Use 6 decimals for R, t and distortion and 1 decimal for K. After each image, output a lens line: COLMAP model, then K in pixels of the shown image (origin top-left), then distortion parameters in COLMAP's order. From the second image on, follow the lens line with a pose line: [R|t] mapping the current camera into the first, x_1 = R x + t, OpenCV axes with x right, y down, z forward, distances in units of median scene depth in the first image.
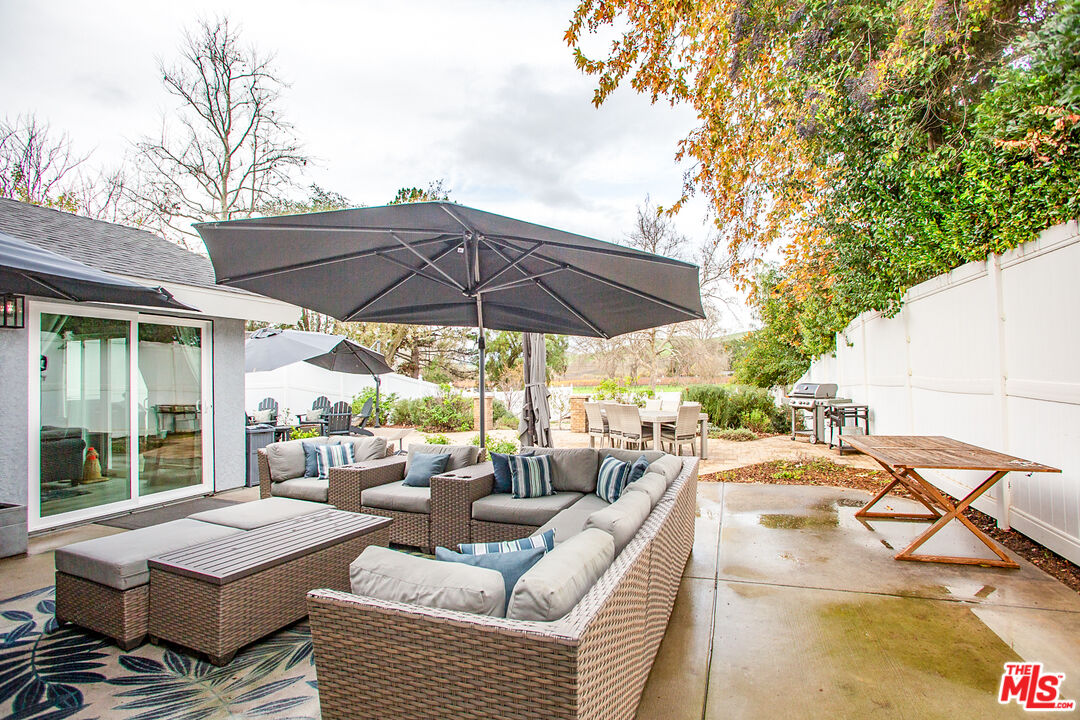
lens RADIAL K [[527.9, 0, 570.4], [0, 527.9, 364.3], [0, 0, 1]] dist [-0.071740, 0.028312]
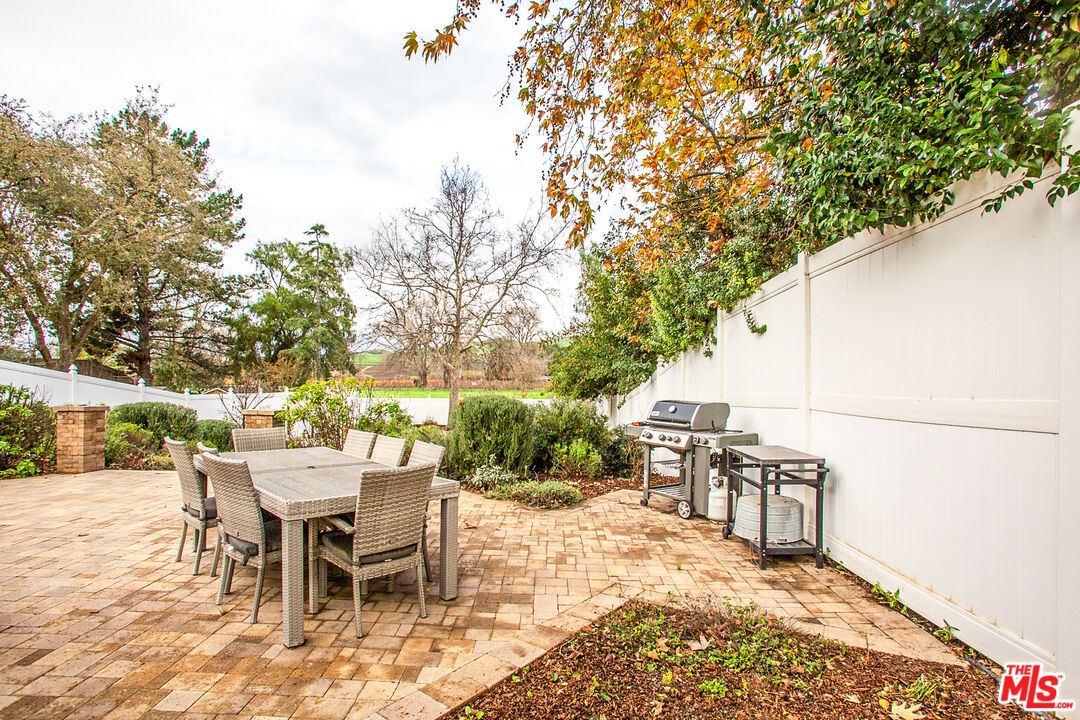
lens RADIAL K [[551.6, 0, 537.1], [0, 551.6, 389.5], [0, 0, 1]] dist [-0.079224, 0.035348]
pose [[0.962845, 0.025663, 0.268834, 0.125405], [-0.037046, 0.998615, 0.037354, 0.007105], [-0.267503, -0.045925, 0.962462, 0.369723]]
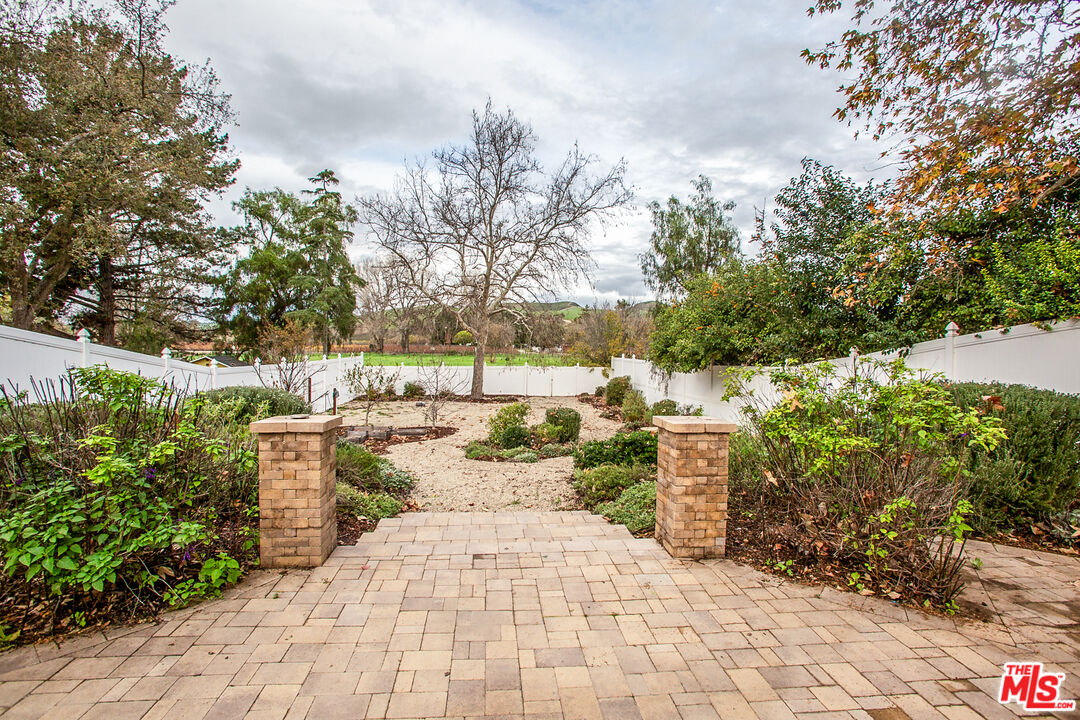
lens RADIAL K [[525.5, 0, 540.0], [0, 525.5, 360.0], [0, 0, 1]] dist [-0.071608, 0.030217]
pose [[0.922050, 0.019646, 0.386572, -0.152484], [-0.040230, 0.998166, 0.045229, 0.016662], [-0.384974, -0.057255, 0.921150, 0.723877]]
